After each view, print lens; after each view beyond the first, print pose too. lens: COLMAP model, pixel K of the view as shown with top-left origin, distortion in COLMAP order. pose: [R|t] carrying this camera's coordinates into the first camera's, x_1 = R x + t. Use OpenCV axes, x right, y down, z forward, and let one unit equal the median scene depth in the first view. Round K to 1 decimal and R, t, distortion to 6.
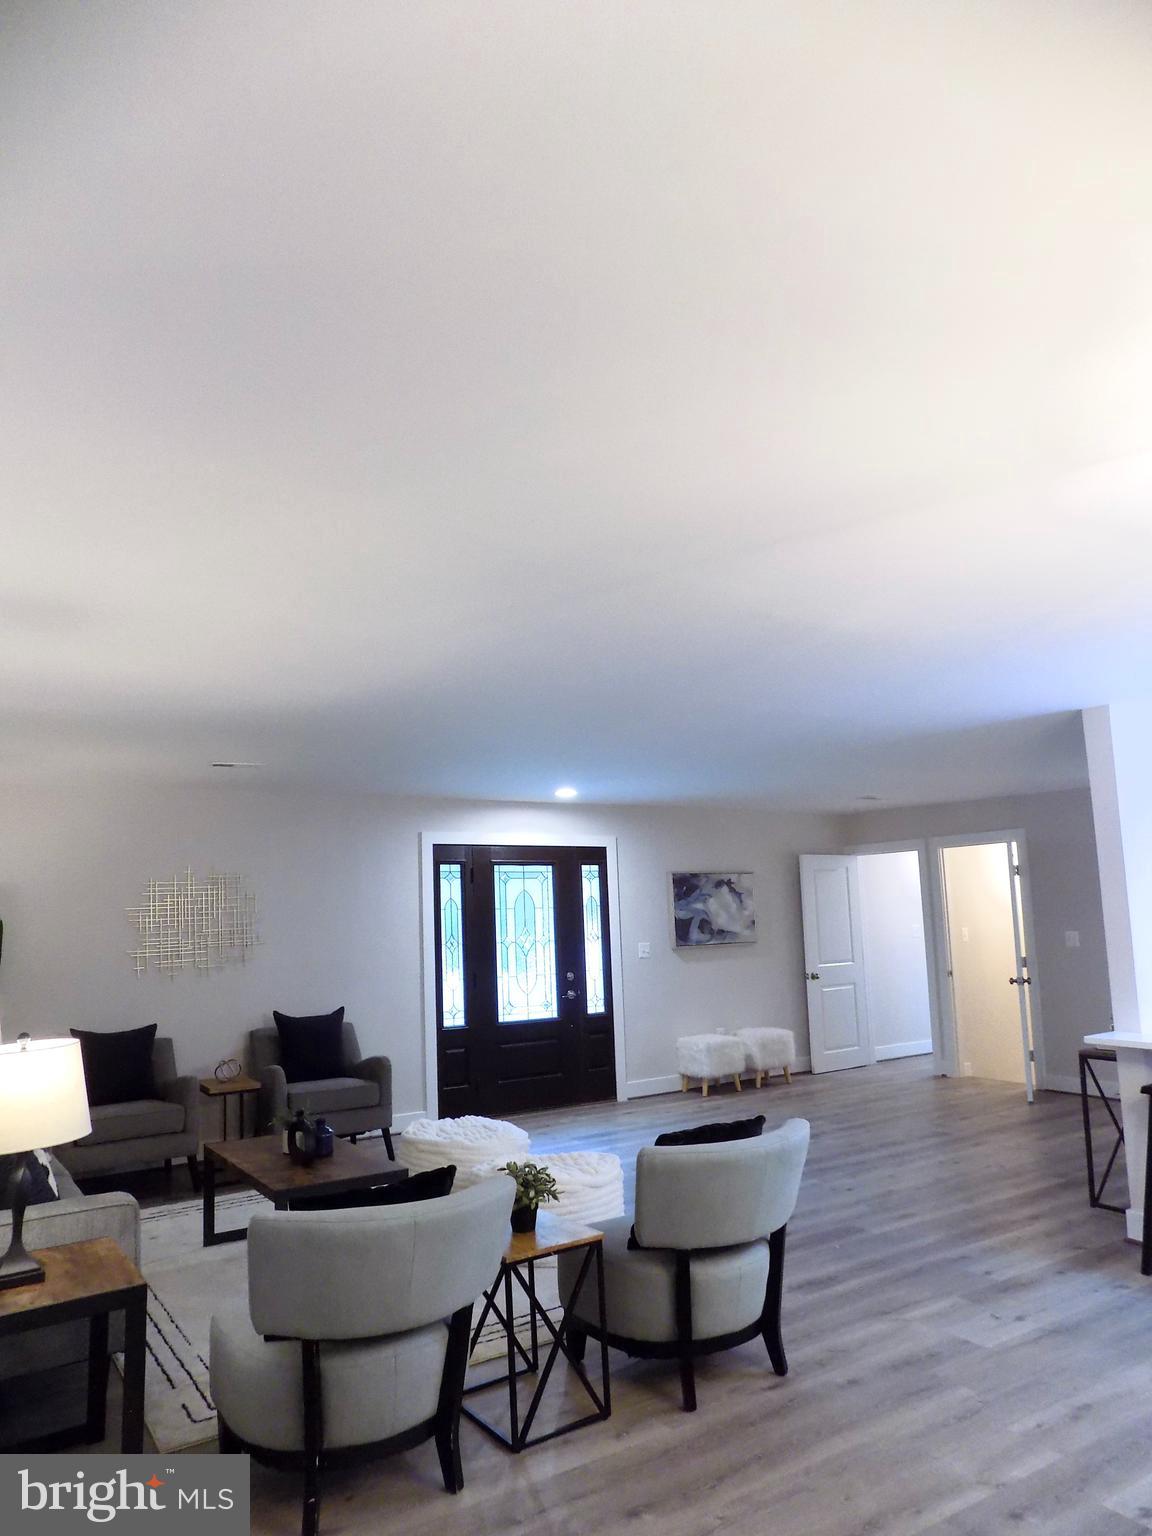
lens RADIAL K [[1040.0, 0, 587.4], [0, 1040.0, 768.8], [0, 0, 1]] dist [-0.038806, 0.019538]
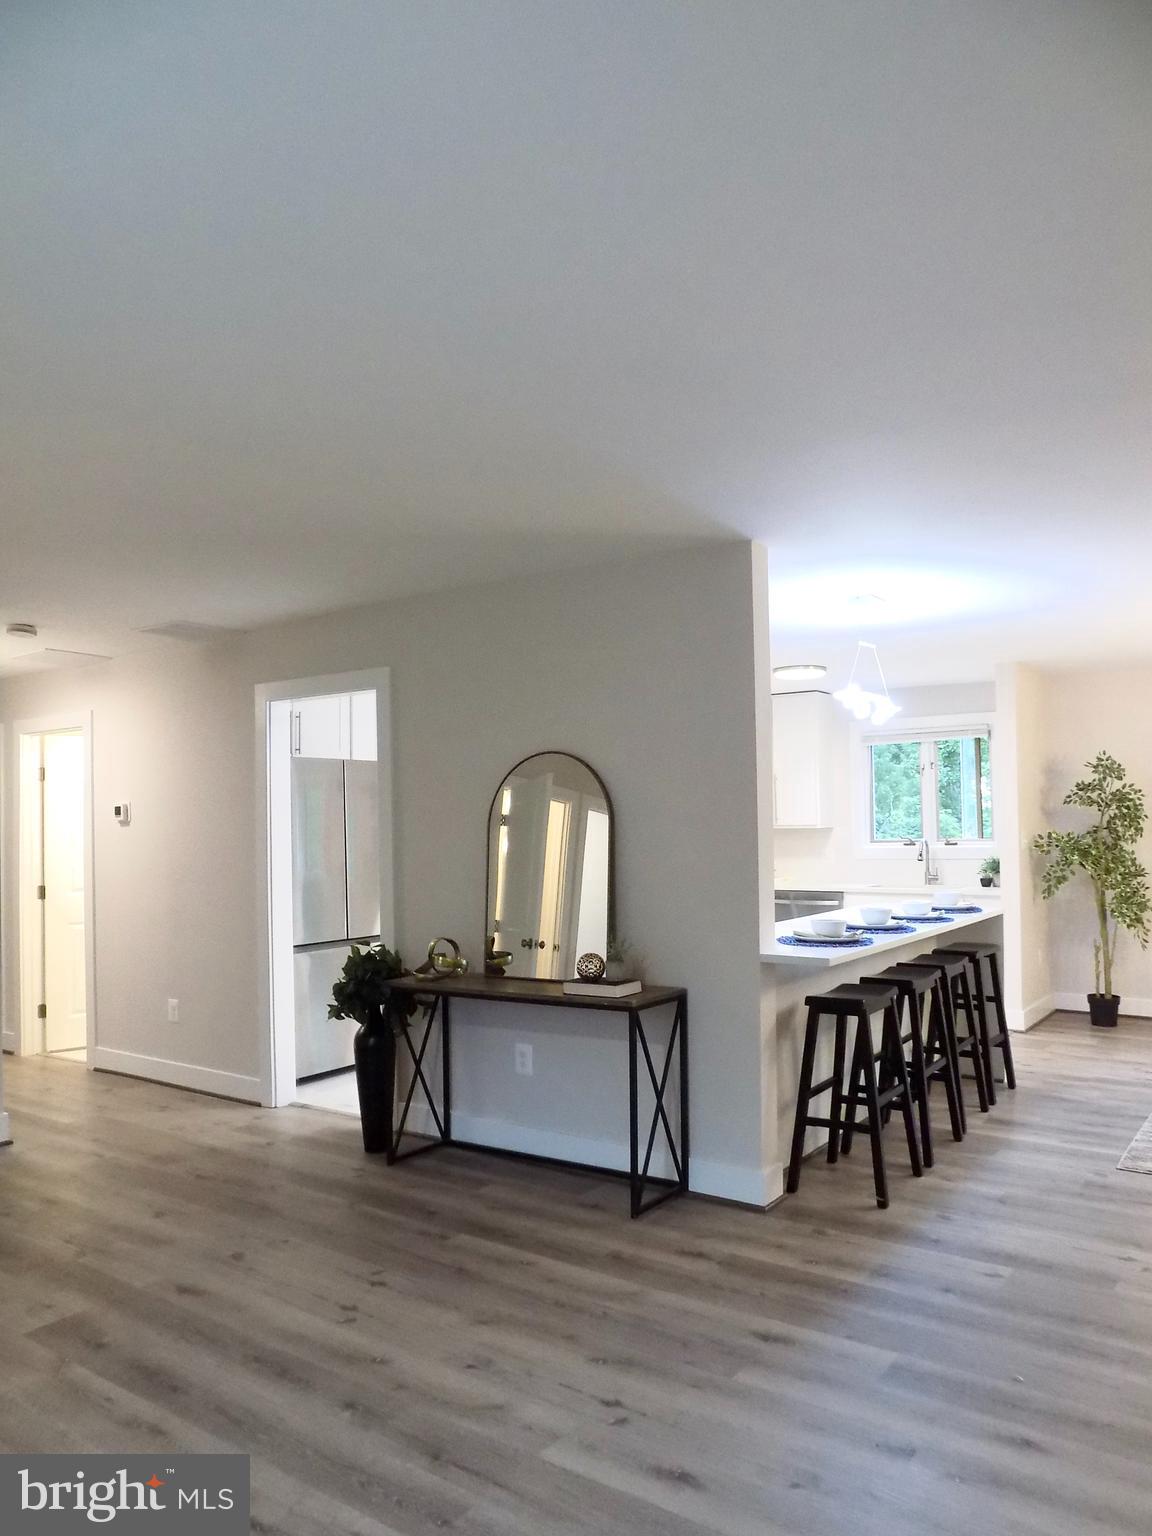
lens RADIAL K [[1113.2, 0, 577.7], [0, 1113.2, 755.4], [0, 0, 1]] dist [-0.071159, 0.071769]
pose [[-0.344719, 0.081425, 0.935168, -0.132011], [-0.103440, 0.986869, -0.124057, 0.124603], [-0.932989, -0.139498, -0.331770, 0.782245]]
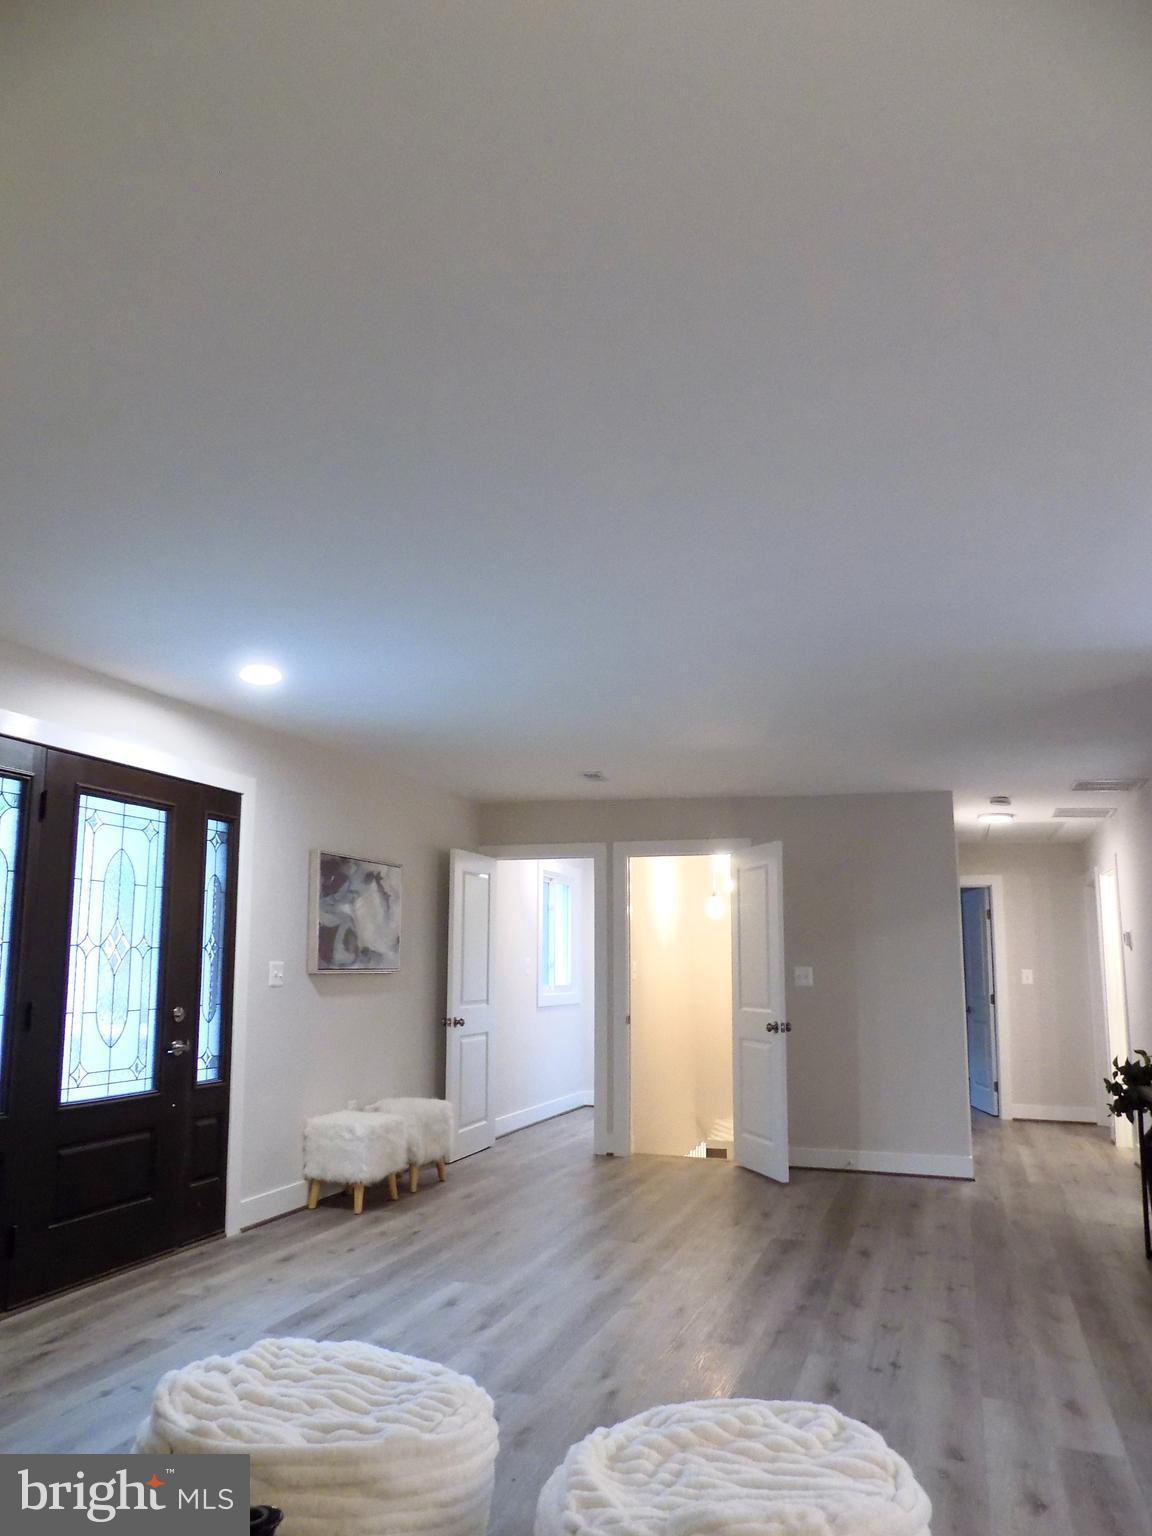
lens RADIAL K [[1113.2, 0, 580.5], [0, 1113.2, 765.5], [0, 0, 1]] dist [-0.071159, 0.071769]
pose [[0.788824, 0.143314, 0.597677, -0.207860], [-0.118582, 0.989652, -0.080798, 0.087598], [-0.603071, -0.007138, 0.797656, 0.391358]]
